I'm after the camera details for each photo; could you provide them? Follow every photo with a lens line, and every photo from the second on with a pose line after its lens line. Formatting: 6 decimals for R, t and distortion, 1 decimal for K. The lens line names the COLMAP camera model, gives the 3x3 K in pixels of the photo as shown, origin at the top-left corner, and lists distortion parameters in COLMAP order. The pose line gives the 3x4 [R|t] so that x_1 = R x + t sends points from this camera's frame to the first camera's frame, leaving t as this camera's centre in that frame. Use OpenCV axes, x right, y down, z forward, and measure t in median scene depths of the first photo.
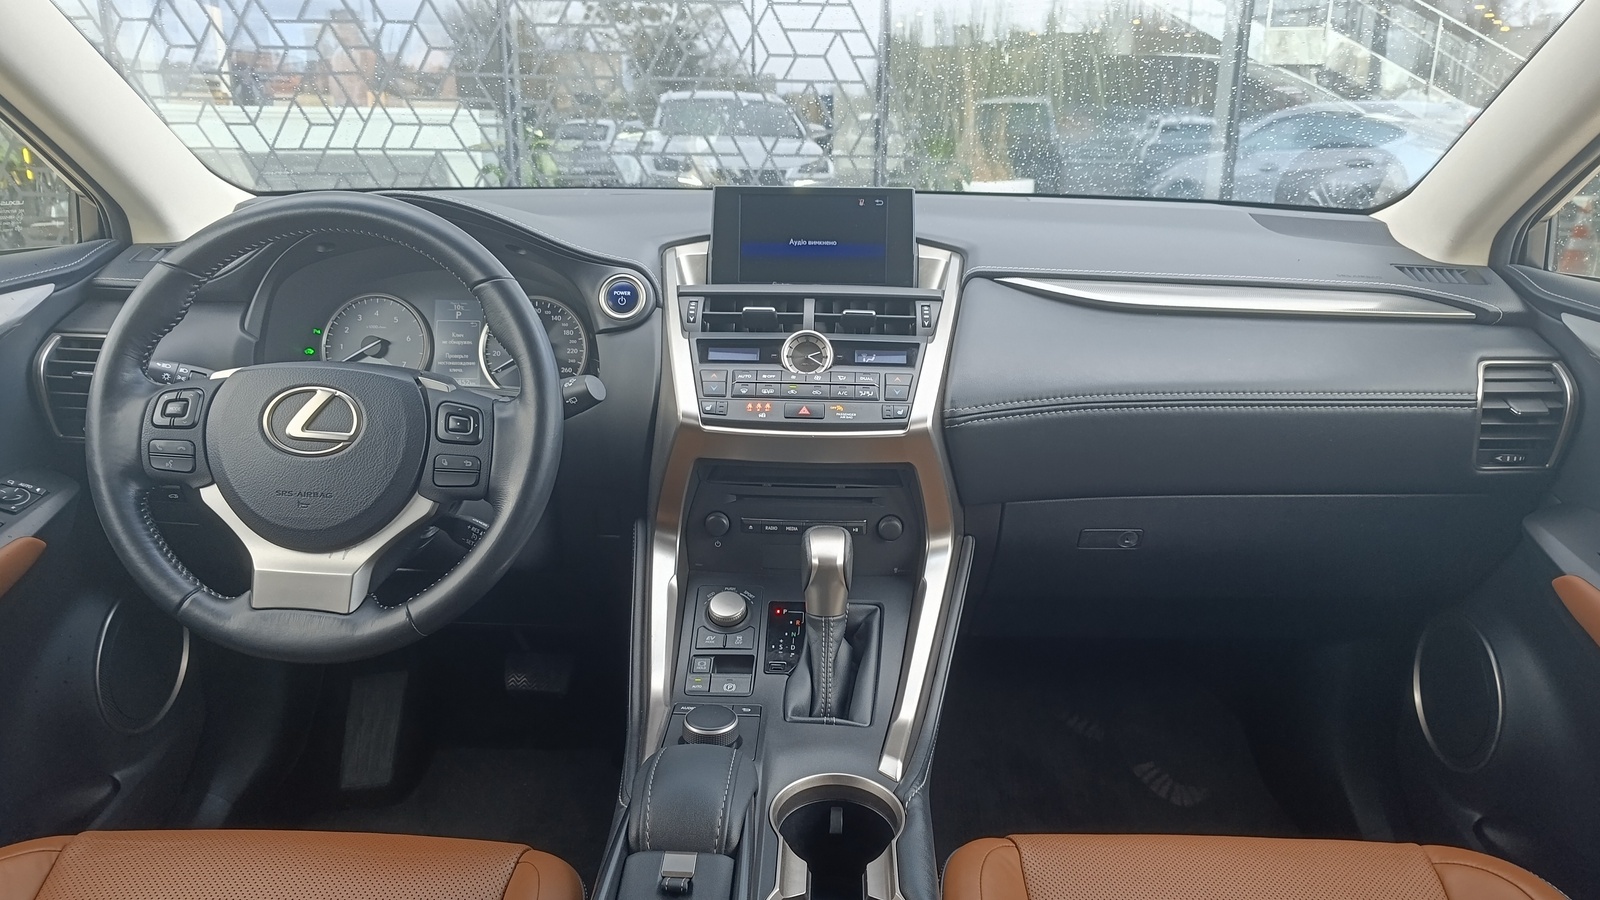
lens RADIAL K [[1125.0, 0, 800.0], [0, 1125.0, 450.0], [0, 0, 1]] dist [0.053277, -0.037141]
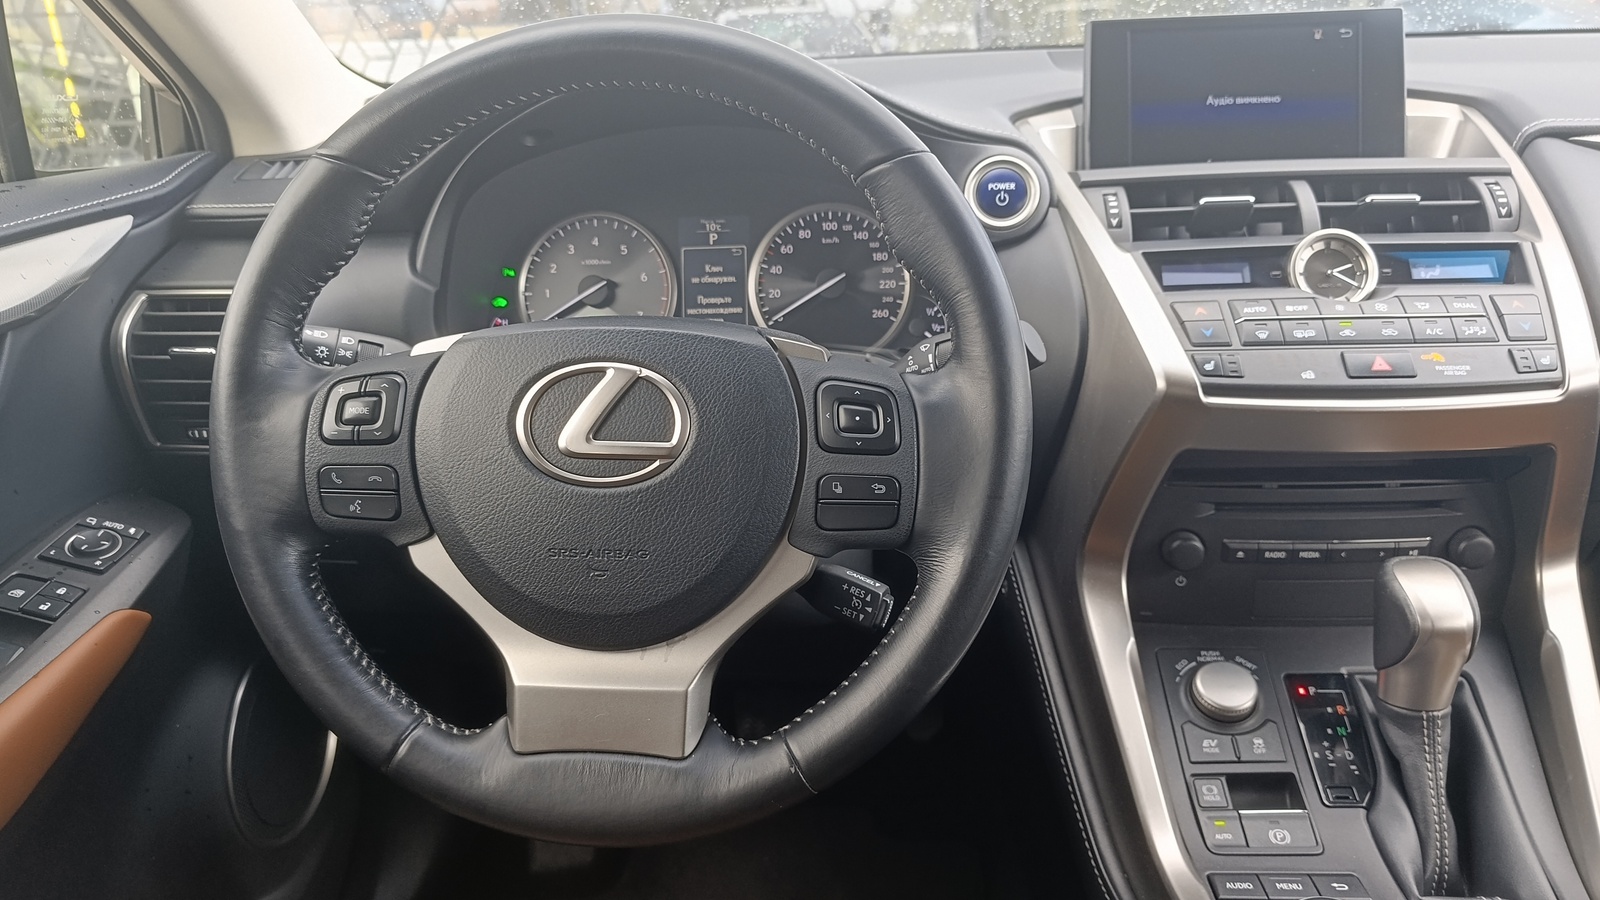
lens RADIAL K [[1121.4, 0, 800.0], [0, 1121.4, 450.0], [0, 0, 1]] dist [0.045307, -0.069786]
pose [[0.998534, -0.037895, -0.038640, -0.268593], [0.040035, 0.997617, 0.056195, -0.034477], [0.036418, -0.057660, 0.997672, 0.386960]]
